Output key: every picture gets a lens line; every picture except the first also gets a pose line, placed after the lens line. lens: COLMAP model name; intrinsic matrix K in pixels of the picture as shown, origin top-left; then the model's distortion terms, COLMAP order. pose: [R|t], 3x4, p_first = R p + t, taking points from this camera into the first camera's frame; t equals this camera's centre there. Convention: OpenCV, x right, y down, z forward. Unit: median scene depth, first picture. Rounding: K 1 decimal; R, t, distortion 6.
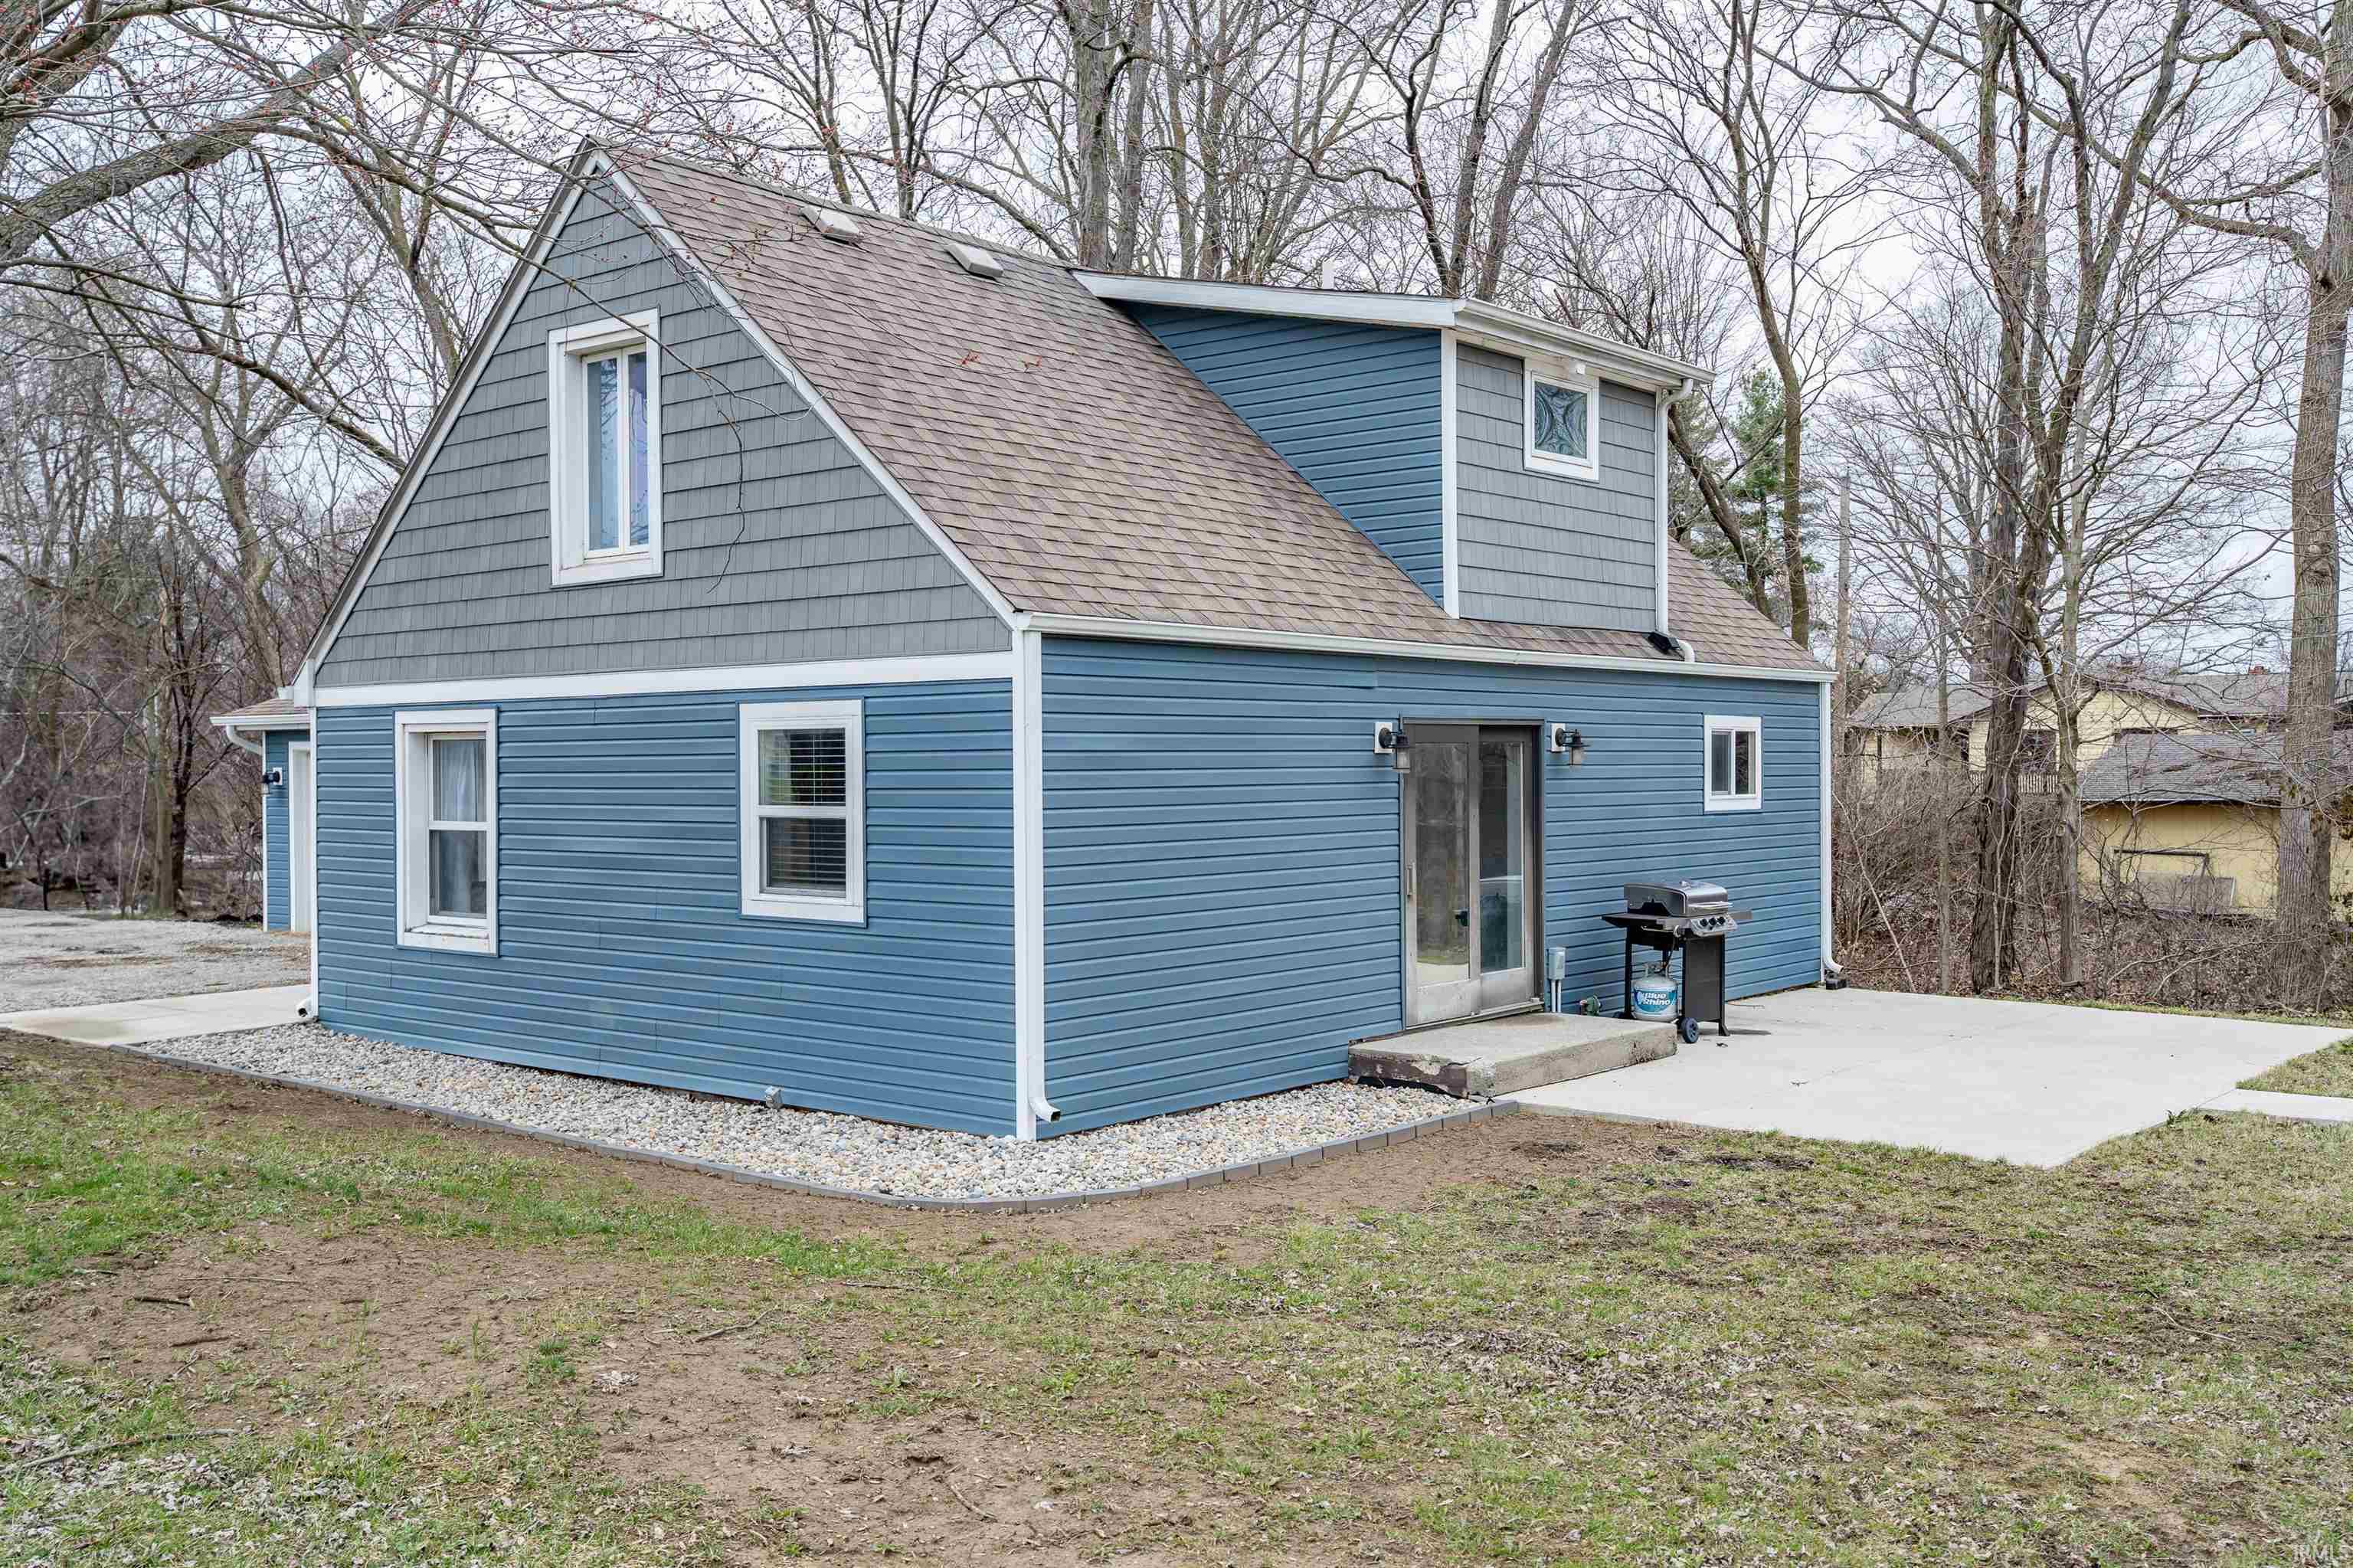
lens RADIAL K [[2103.4, 0, 1176.5], [0, 2103.4, 784.0], [0, 0, 1]] dist [0.003839, 0.052295]
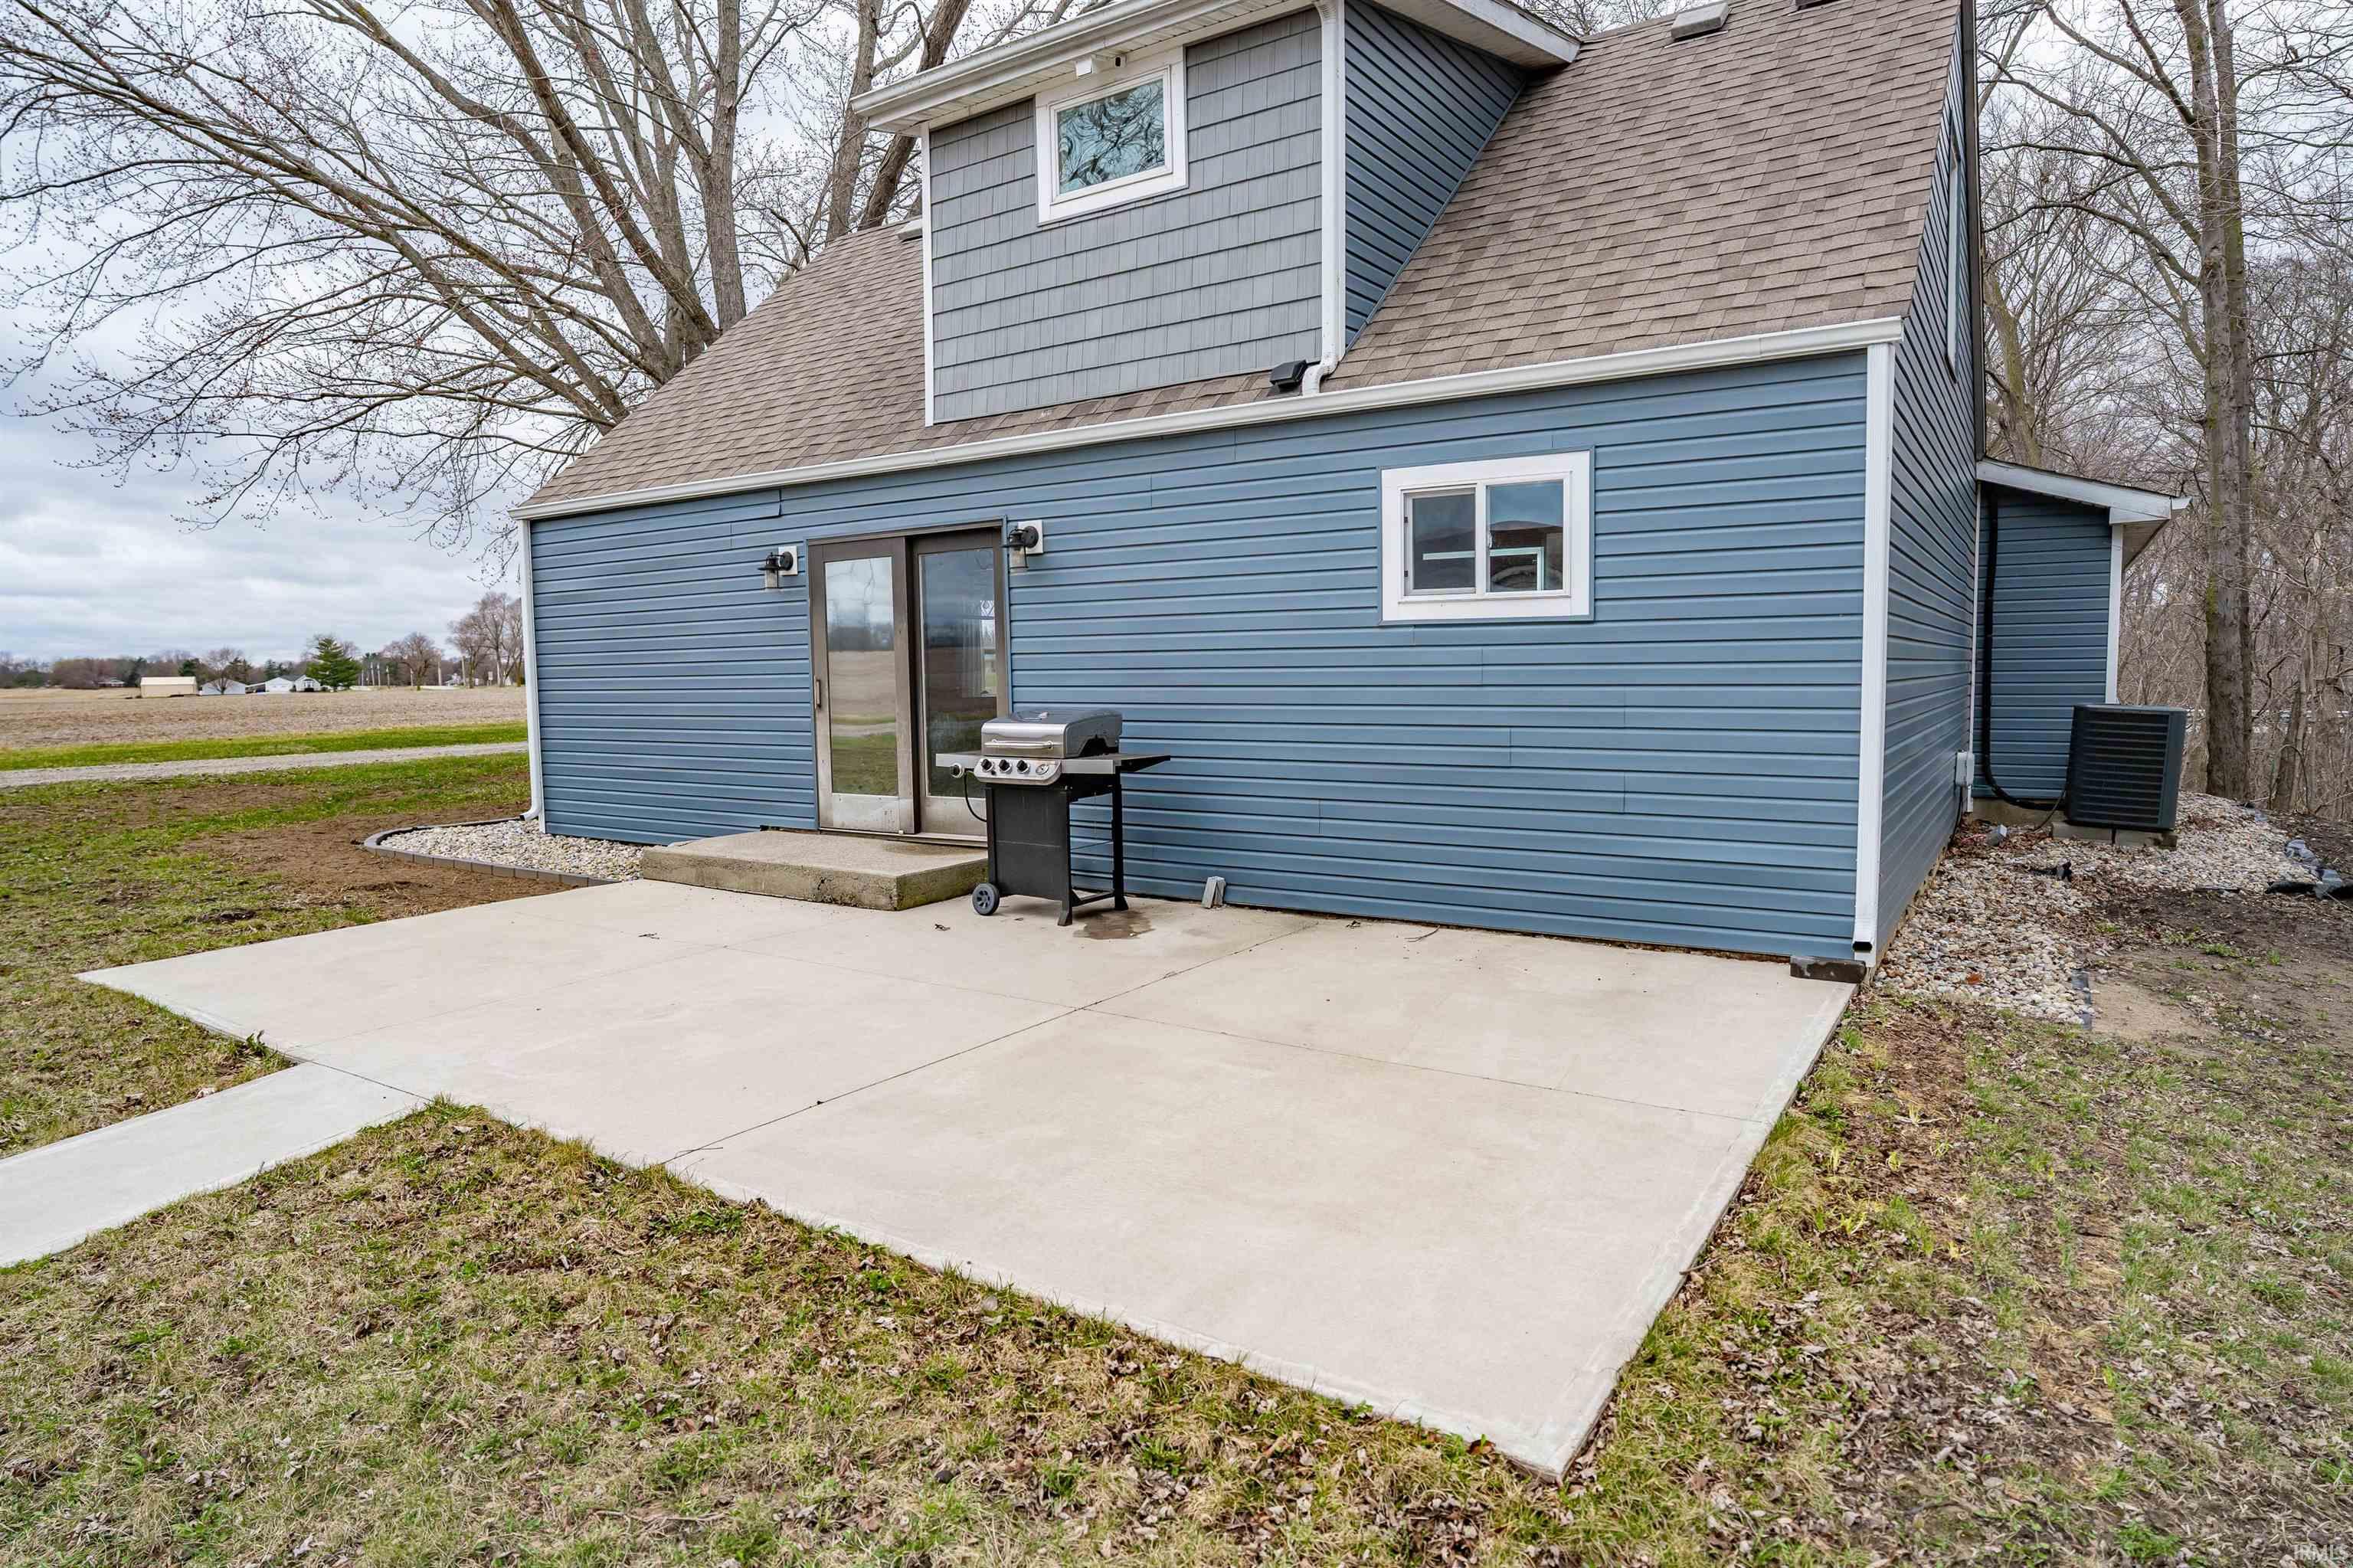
lens RADIAL K [[1338.8, 0, 1176.5], [0, 1338.8, 784.0], [0, 0, 1]] dist [-0.049445, 0.020019]
pose [[0.115721, 0.089967, -0.989199, 0.666143], [0.003897, 0.995841, 0.091027, 0.025628], [0.993274, -0.014389, 0.114889, 0.908167]]
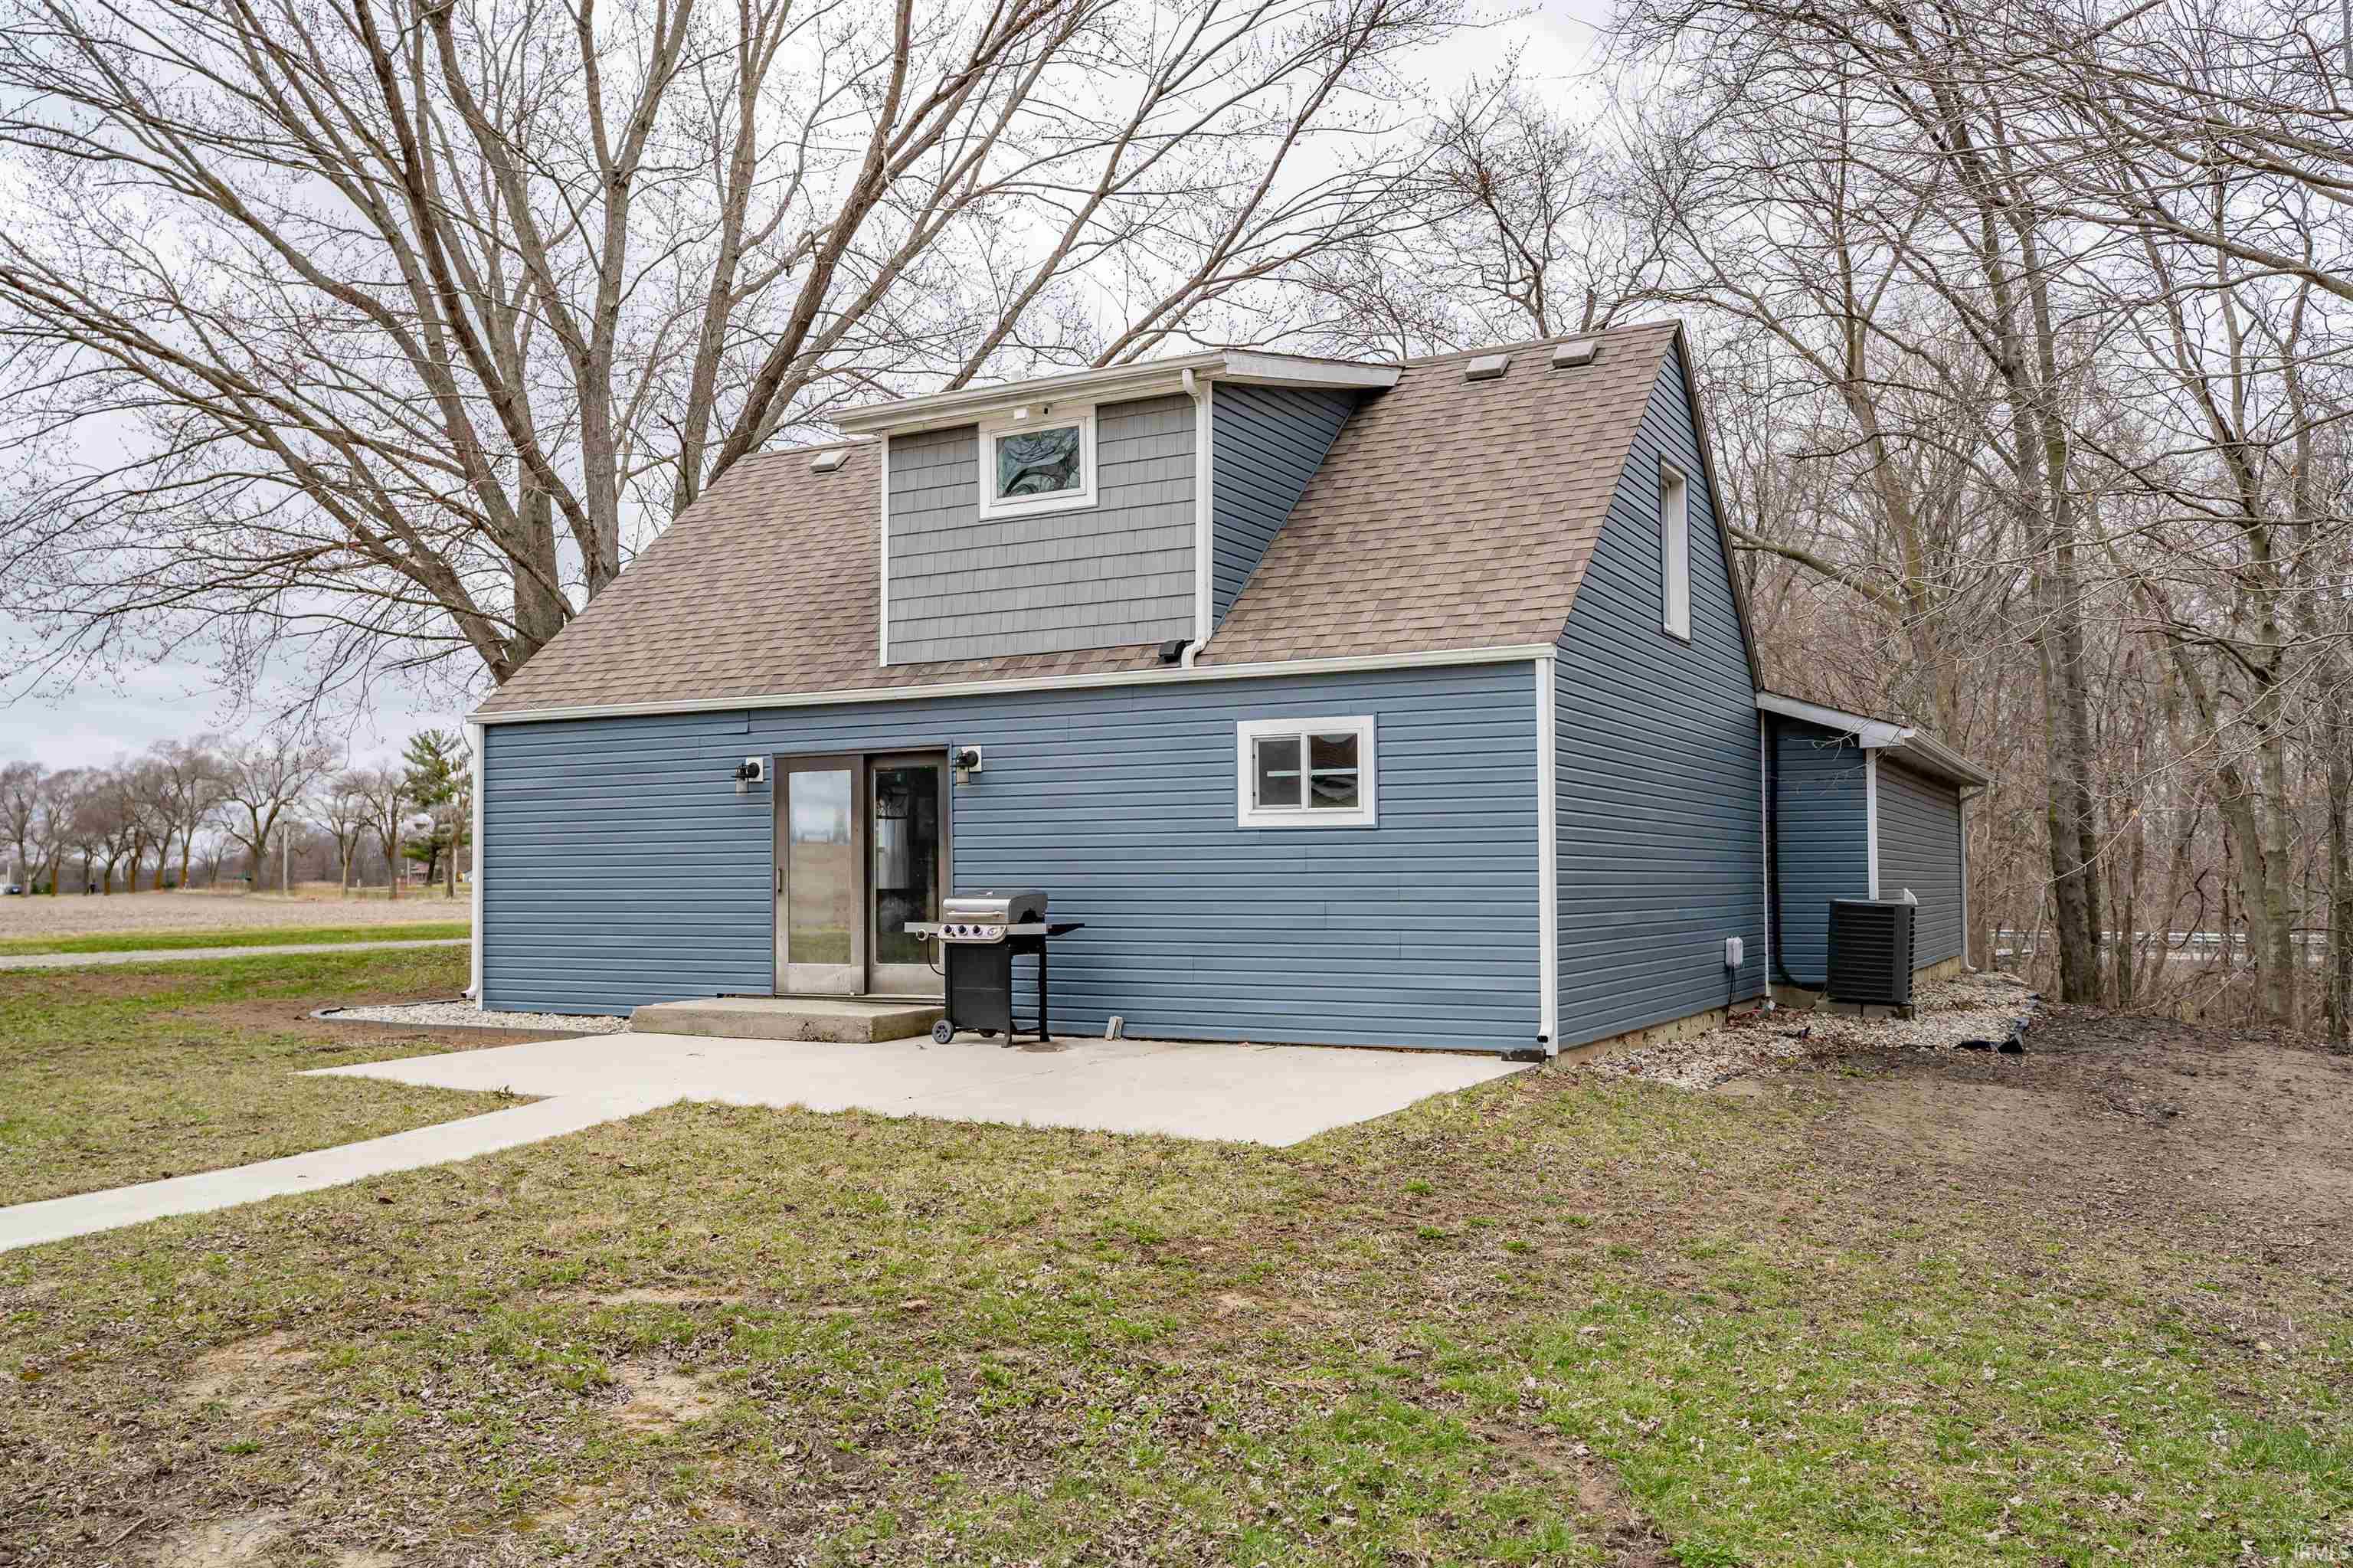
lens RADIAL K [[1873.5, 0, 1176.5], [0, 1873.5, 784.0], [0, 0, 1]] dist [-0.000288, -0.000971]
pose [[0.210254, -0.045532, -0.976586, 1.056563], [-0.004975, 0.998852, -0.047642, 0.033691], [0.977634, 0.014875, 0.209786, 0.821019]]
